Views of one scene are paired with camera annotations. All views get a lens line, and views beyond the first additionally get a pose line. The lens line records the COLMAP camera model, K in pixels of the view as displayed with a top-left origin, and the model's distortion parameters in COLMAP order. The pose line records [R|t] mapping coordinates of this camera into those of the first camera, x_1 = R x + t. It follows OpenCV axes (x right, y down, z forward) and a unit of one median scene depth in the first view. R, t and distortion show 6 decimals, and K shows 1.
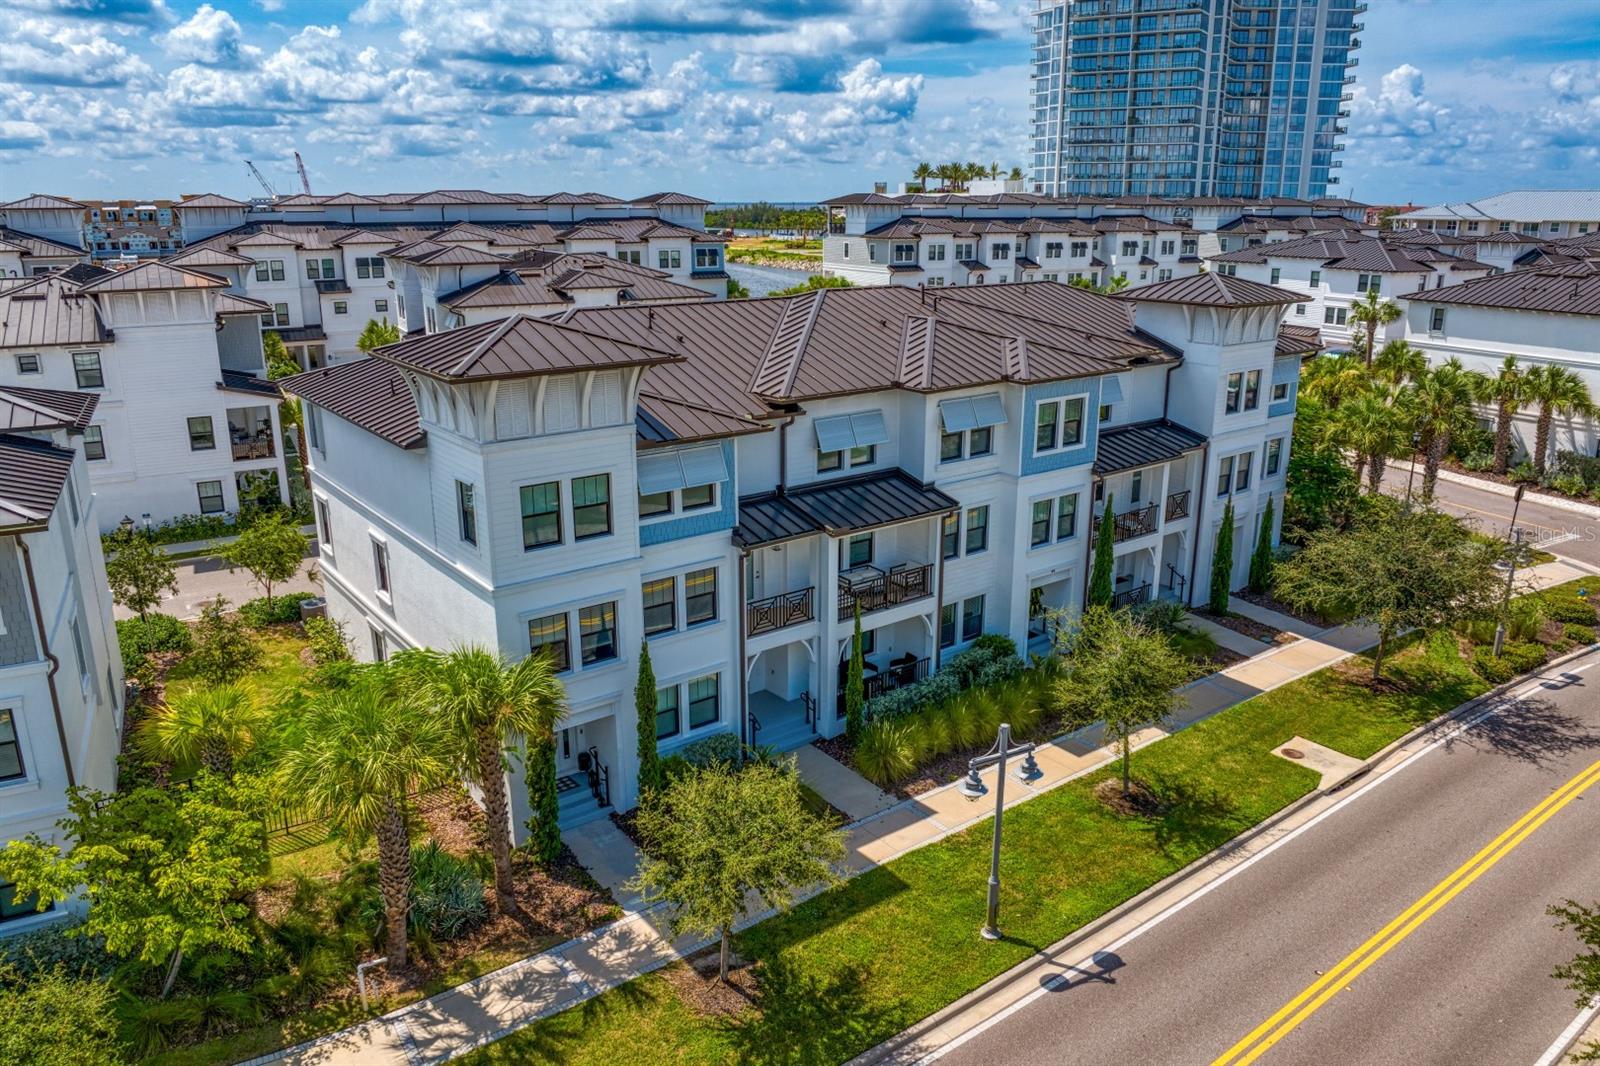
lens RADIAL K [[1126.2, 0, 805.9], [0, 1126.2, 529.5], [0, 0, 1]] dist [-0.054894, 0.025066]
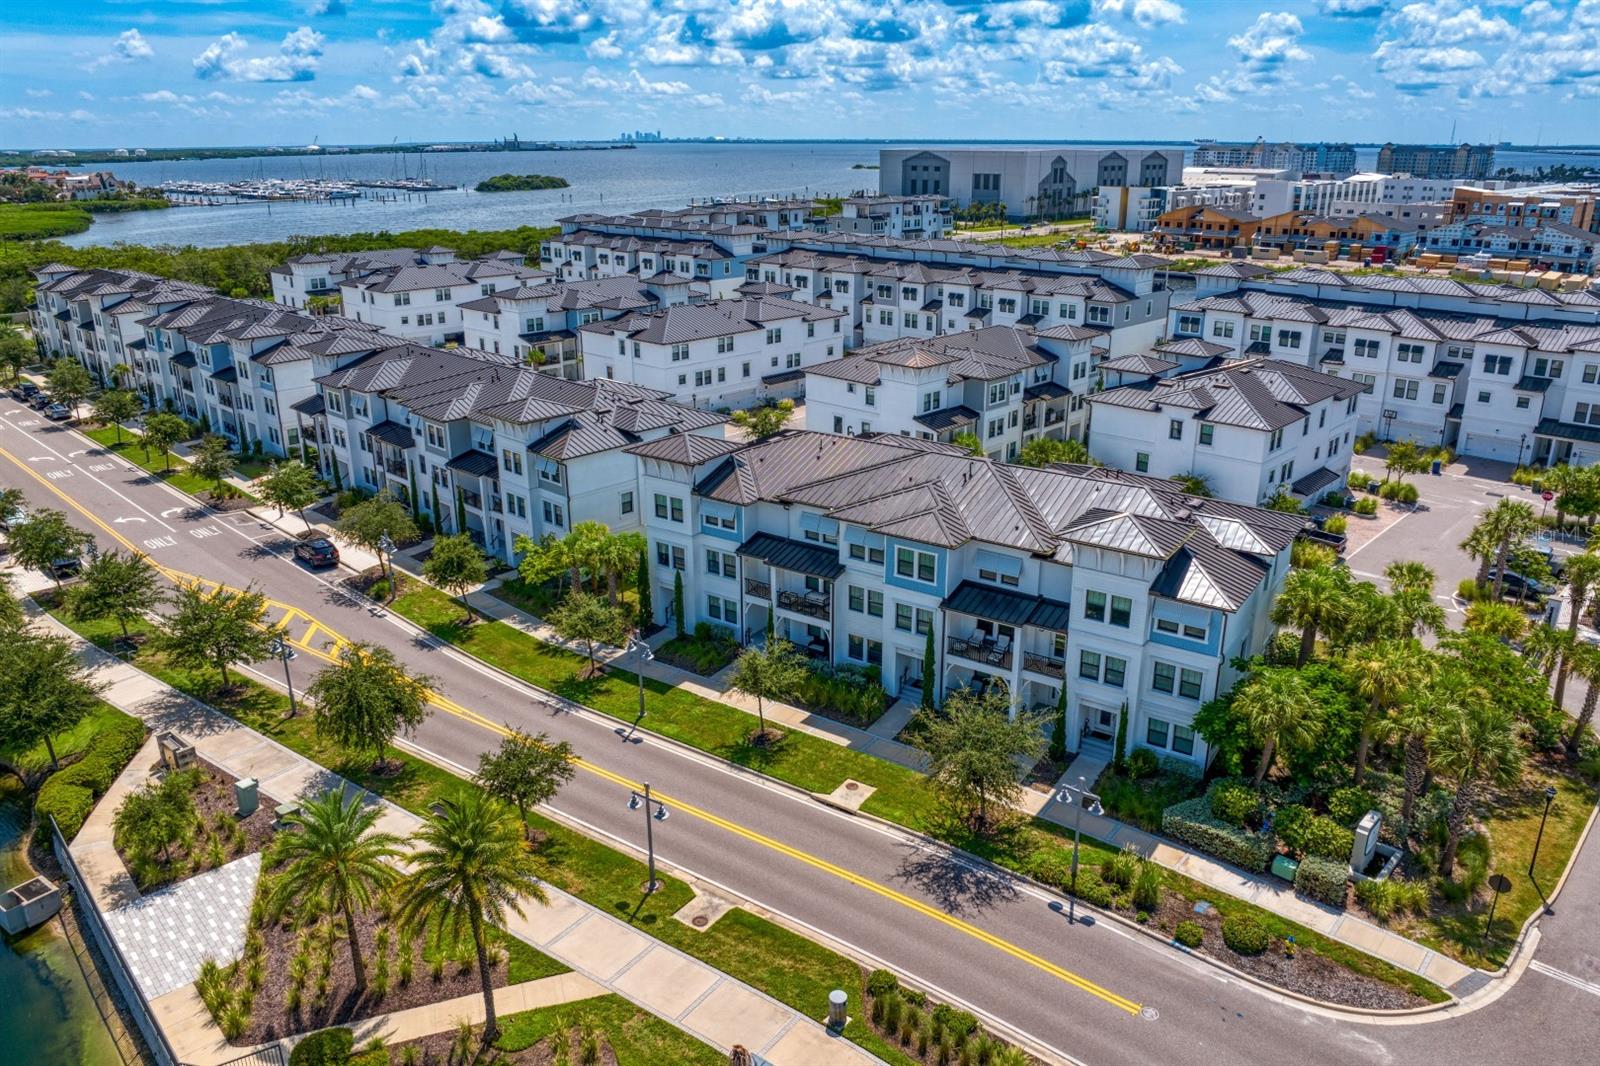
lens RADIAL K [[1126.2, 0, 805.9], [0, 1126.2, 529.5], [0, 0, 1]] dist [-0.054894, 0.025066]
pose [[0.308610, 0.313066, -0.898193, 1.783277], [-0.266846, 0.934859, 0.234160, -0.526696], [0.912991, 0.167415, 0.372047, 0.245692]]
